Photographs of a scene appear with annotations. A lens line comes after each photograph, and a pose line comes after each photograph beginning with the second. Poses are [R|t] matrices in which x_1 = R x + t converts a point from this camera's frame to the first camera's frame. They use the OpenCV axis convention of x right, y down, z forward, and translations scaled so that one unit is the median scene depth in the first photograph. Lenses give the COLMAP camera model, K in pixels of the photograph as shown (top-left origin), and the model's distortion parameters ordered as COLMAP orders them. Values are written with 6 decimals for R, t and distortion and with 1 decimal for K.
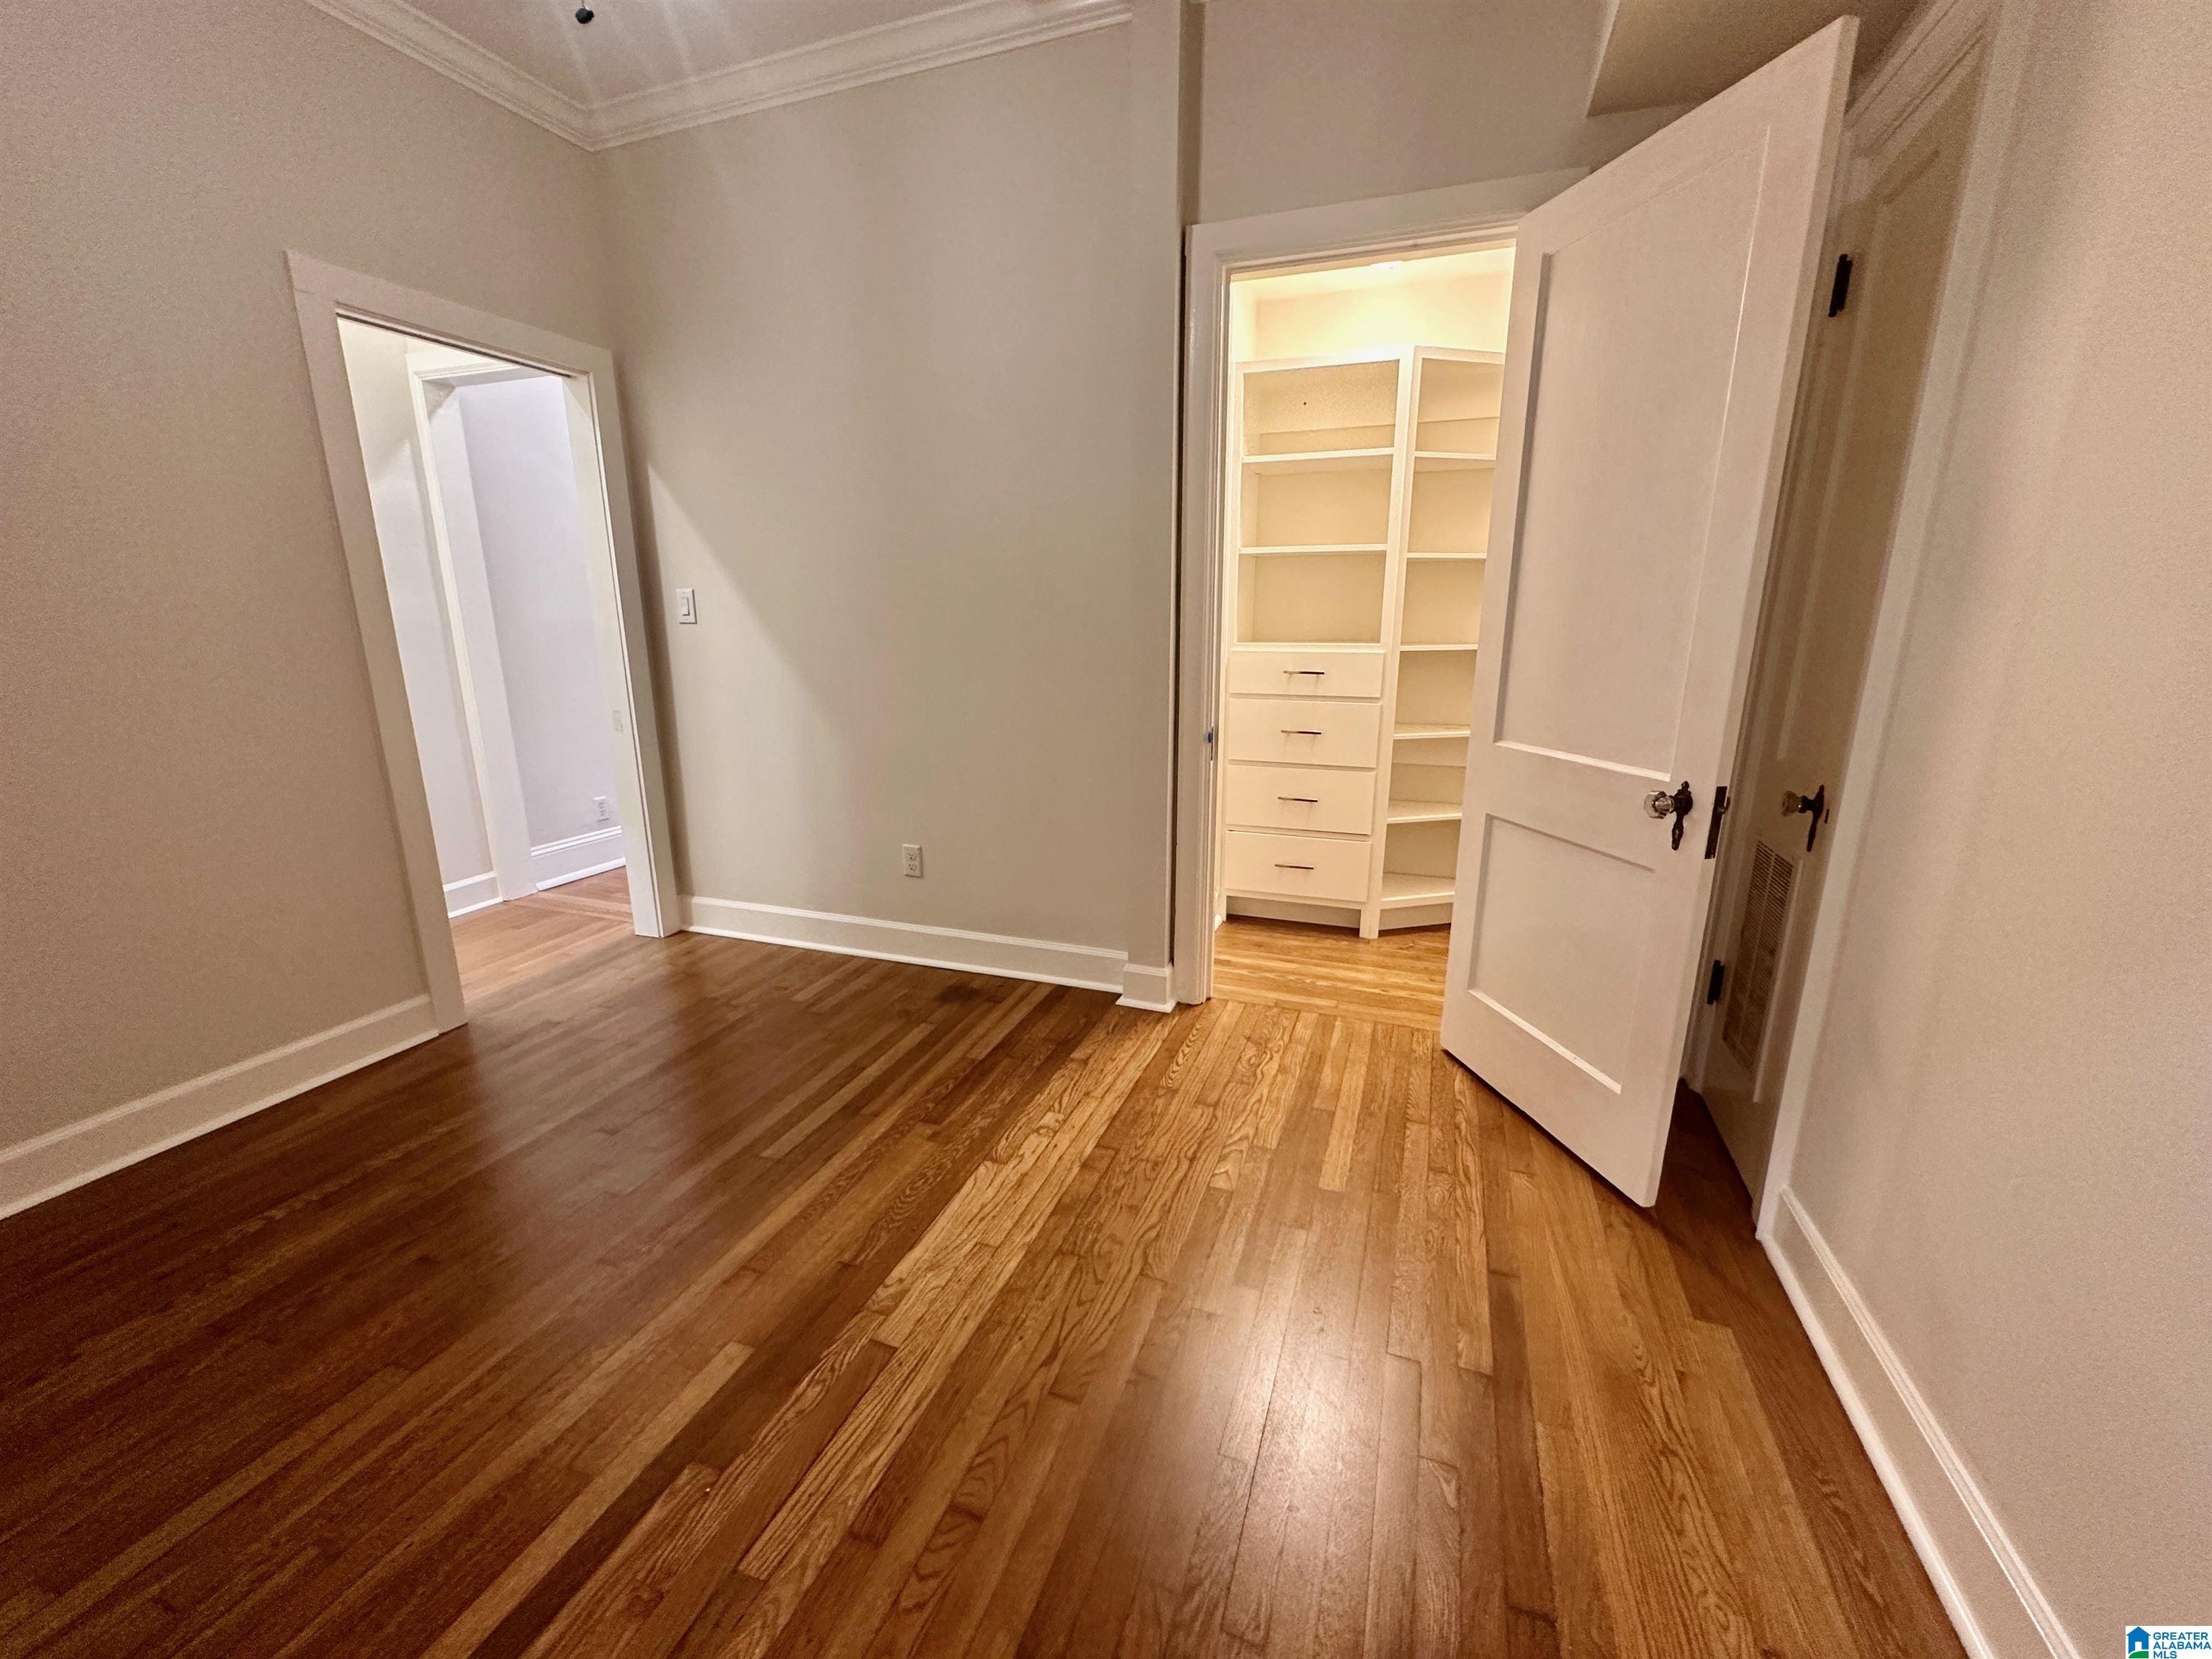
lens RADIAL K [[882.2, 0, 1102.1], [0, 882.2, 834.7], [0, 0, 1]] dist [-0.002356, 0.000638]
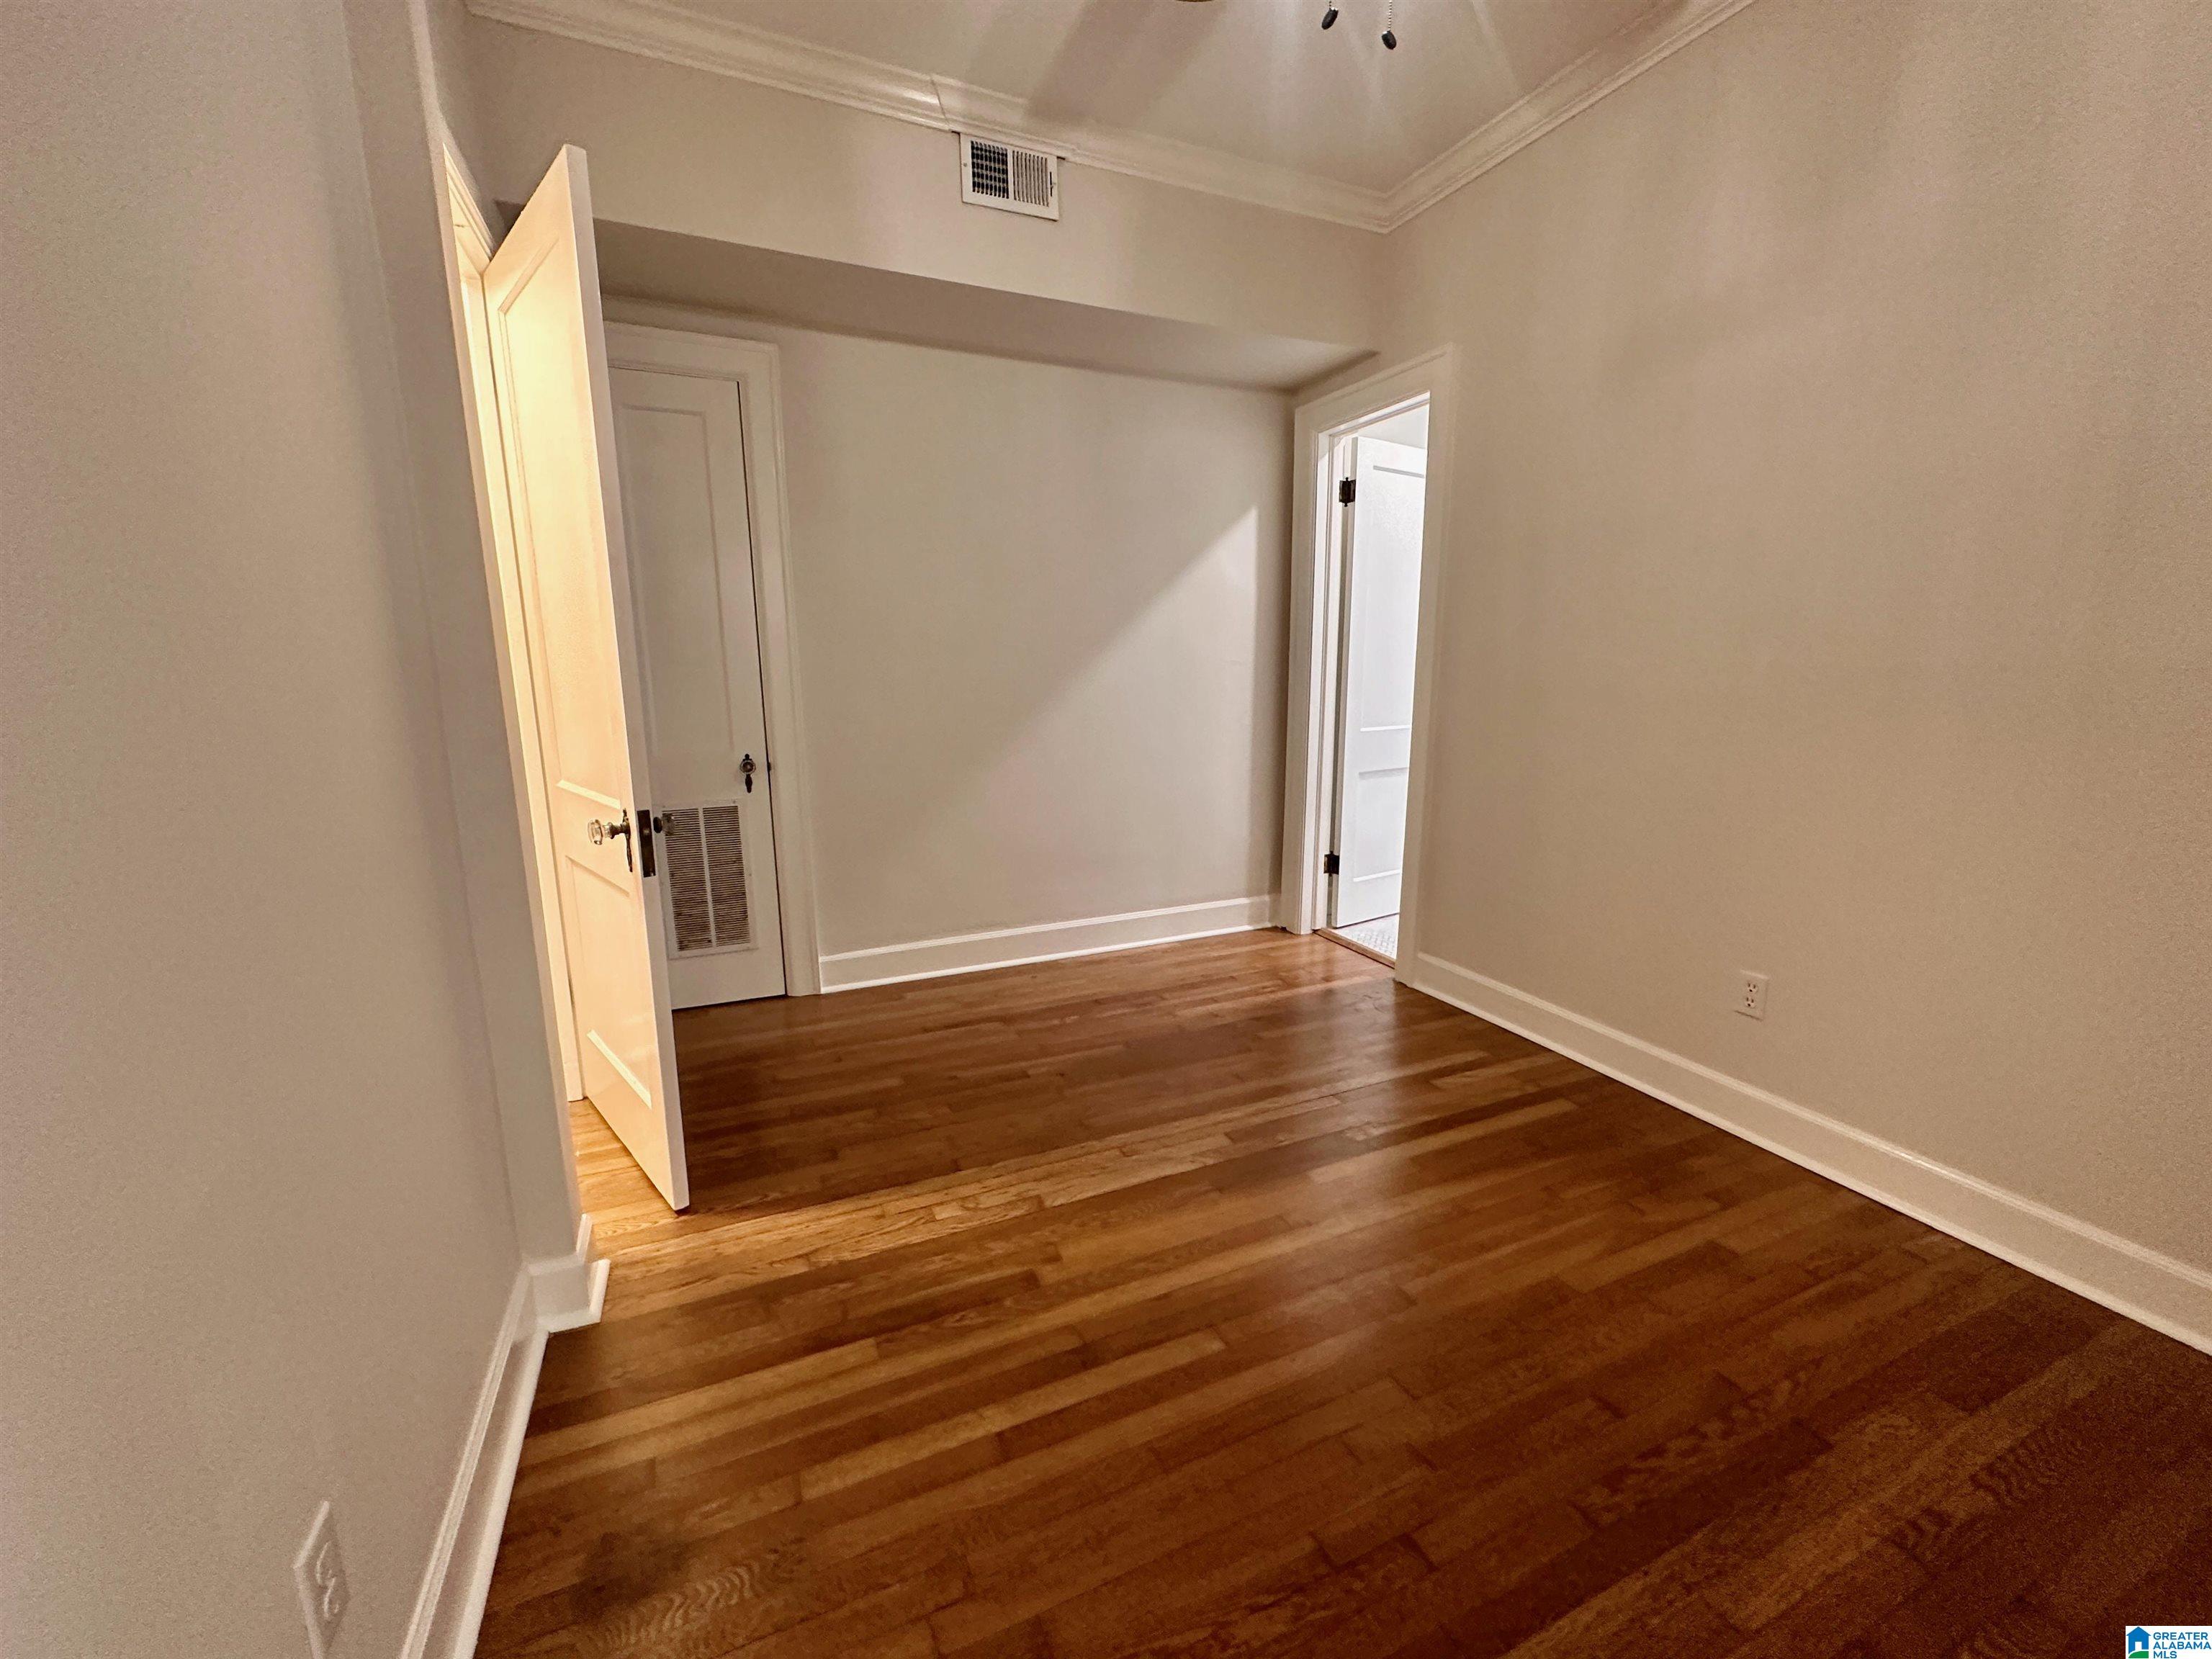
lens RADIAL K [[882.2, 0, 1112.8], [0, 882.2, 830.0], [0, 0, 1]] dist [-0.002356, 0.000638]
pose [[-0.703725, -0.125950, 0.699220, -0.801488], [0.176936, 0.922084, 0.344171, -0.333926], [-0.688088, 0.365919, -0.626609, 1.387144]]
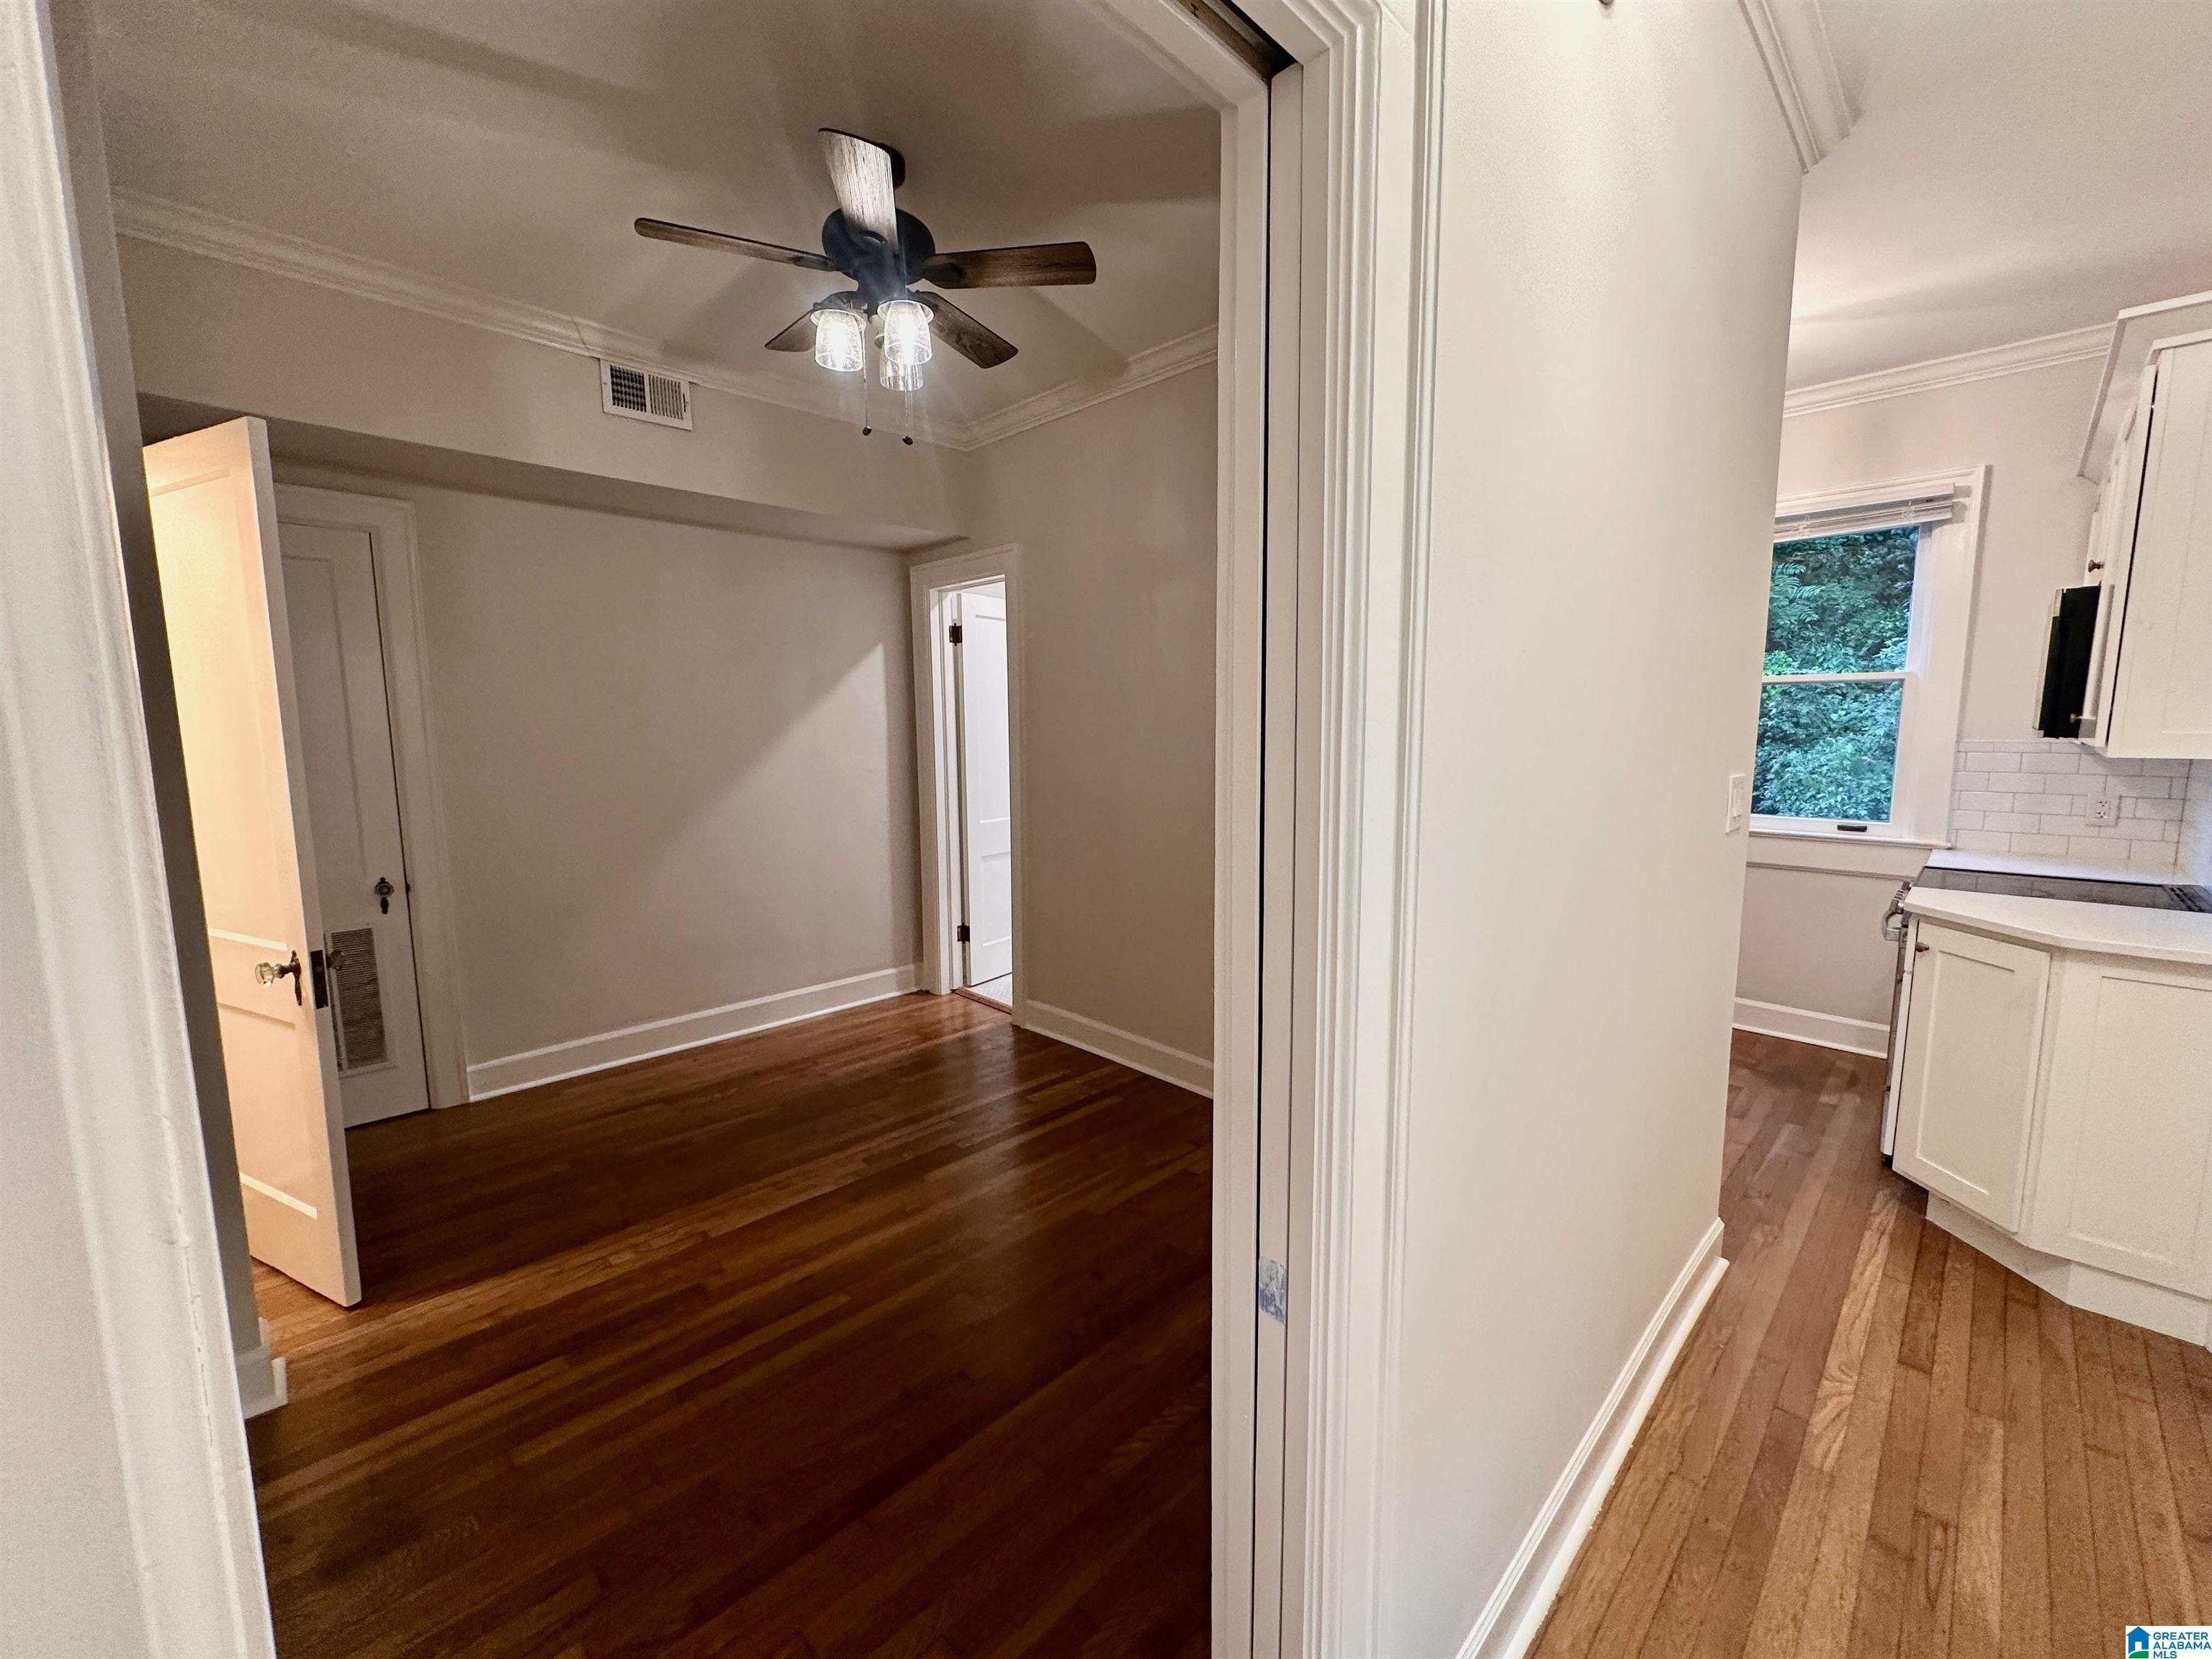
lens RADIAL K [[882.2, 0, 1108.0], [0, 882.2, 827.5], [0, 0, 1]] dist [-0.002356, 0.000638]
pose [[-0.906831, -0.041458, 0.419450, -1.105106], [0.109417, 0.937881, 0.329252, -0.500239], [-0.407044, 0.344471, -0.845964, 1.590063]]
